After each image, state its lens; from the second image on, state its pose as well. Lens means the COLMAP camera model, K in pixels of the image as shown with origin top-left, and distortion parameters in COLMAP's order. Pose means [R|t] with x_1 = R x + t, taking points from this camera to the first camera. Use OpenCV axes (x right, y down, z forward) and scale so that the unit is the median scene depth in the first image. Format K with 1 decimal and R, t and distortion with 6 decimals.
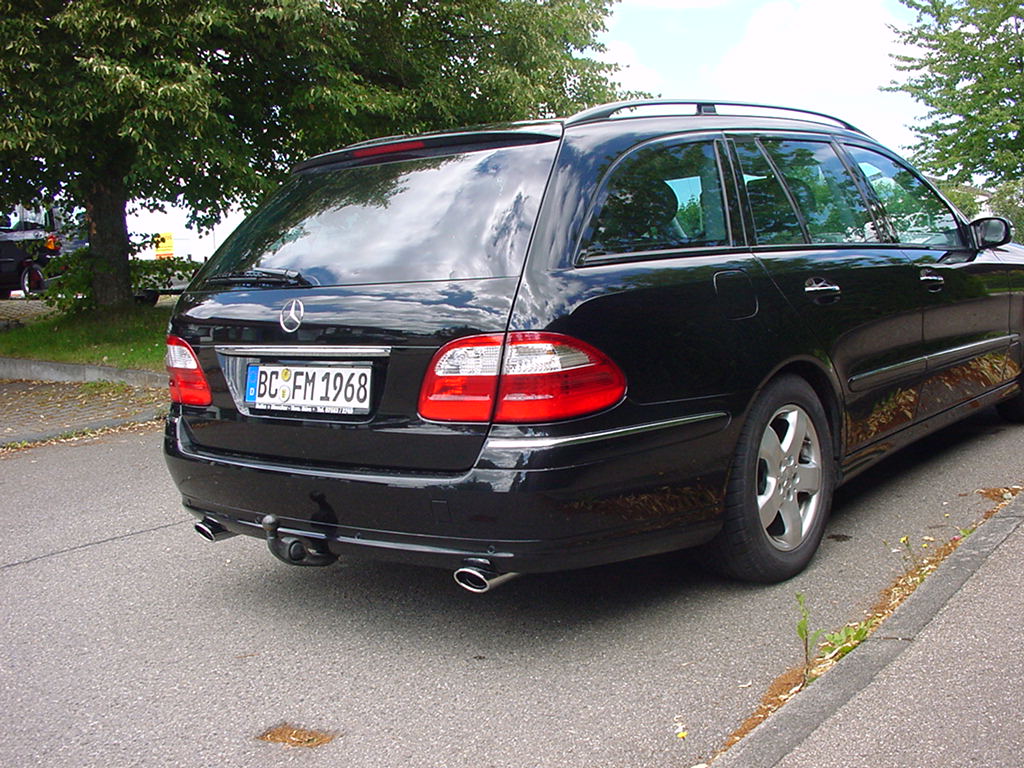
lens RADIAL K [[1198.0, 0, 529.4], [0, 1198.0, 406.1], [0, 0, 1]] dist [-0.224490, 0.286950]
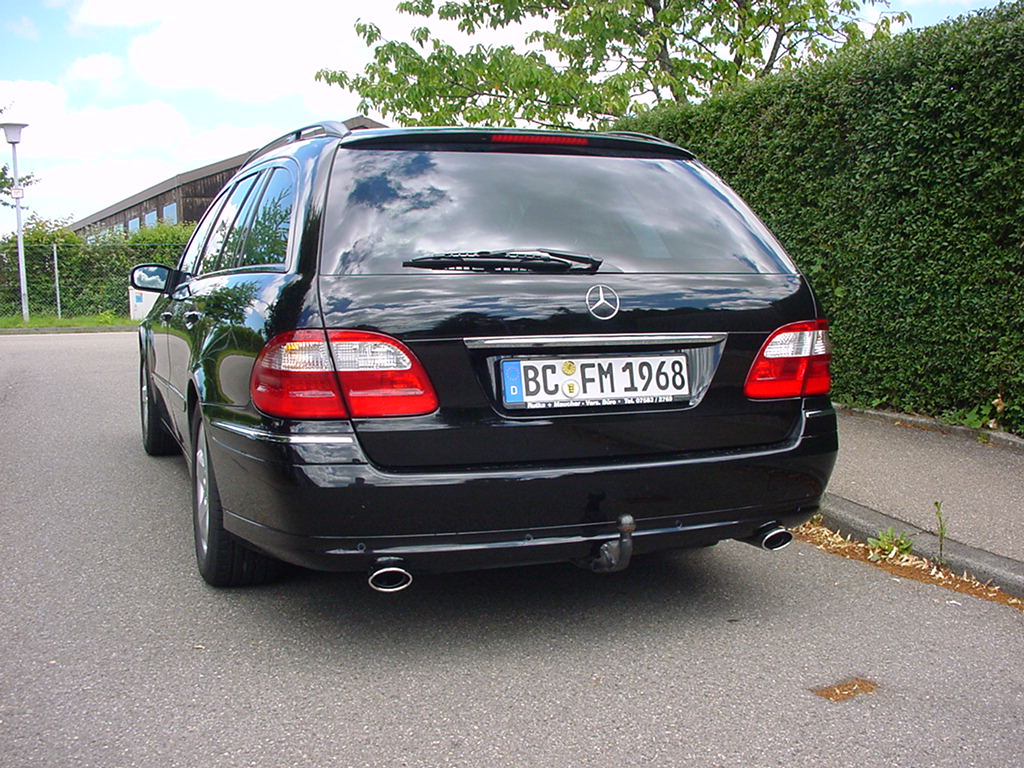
lens RADIAL K [[1198.0, 0, 529.4], [0, 1198.0, 406.1], [0, 0, 1]] dist [-0.224490, 0.286950]
pose [[0.496672, -0.032149, 0.867343, -1.045936], [0.092147, 0.995619, -0.015863, 0.014919], [-0.863033, 0.087802, 0.497458, 0.587123]]
